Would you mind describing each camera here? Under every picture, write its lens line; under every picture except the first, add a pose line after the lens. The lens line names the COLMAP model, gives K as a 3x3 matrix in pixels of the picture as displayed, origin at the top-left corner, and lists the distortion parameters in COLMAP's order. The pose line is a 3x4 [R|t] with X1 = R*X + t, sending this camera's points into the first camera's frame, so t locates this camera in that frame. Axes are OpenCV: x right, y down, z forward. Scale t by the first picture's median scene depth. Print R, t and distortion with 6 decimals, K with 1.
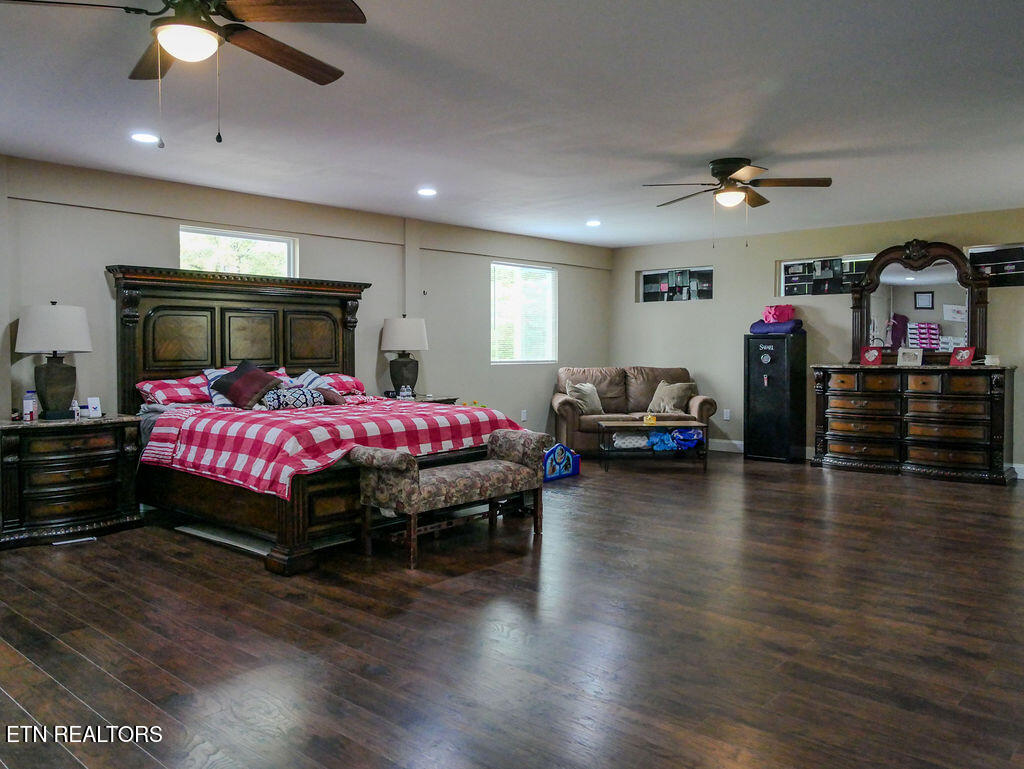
lens RADIAL K [[814.4, 0, 512.0], [0, 814.4, 380.0], [0, 0, 1]] dist [-0.005272, 0.012006]
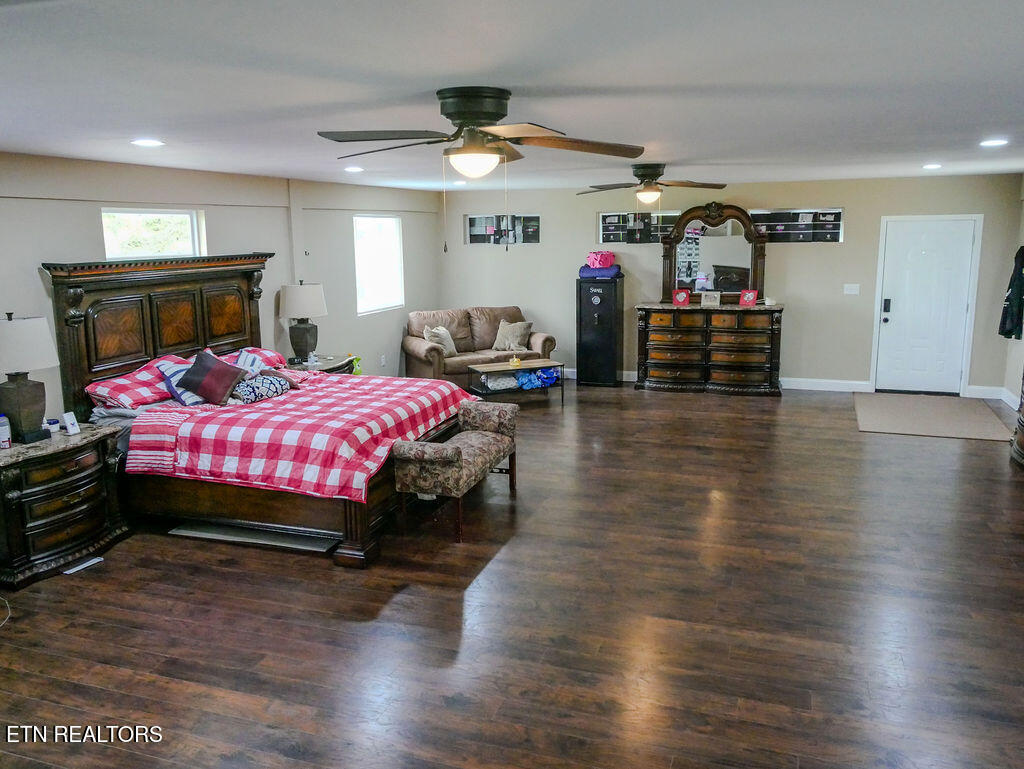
lens RADIAL K [[814.4, 0, 513.8], [0, 814.4, 386.3], [0, 0, 1]] dist [-0.005272, 0.012006]
pose [[0.915006, -0.087806, 0.393769, -0.300938], [0.027070, 0.987191, 0.157228, -0.102772], [-0.402531, -0.133205, 0.905663, -0.030774]]
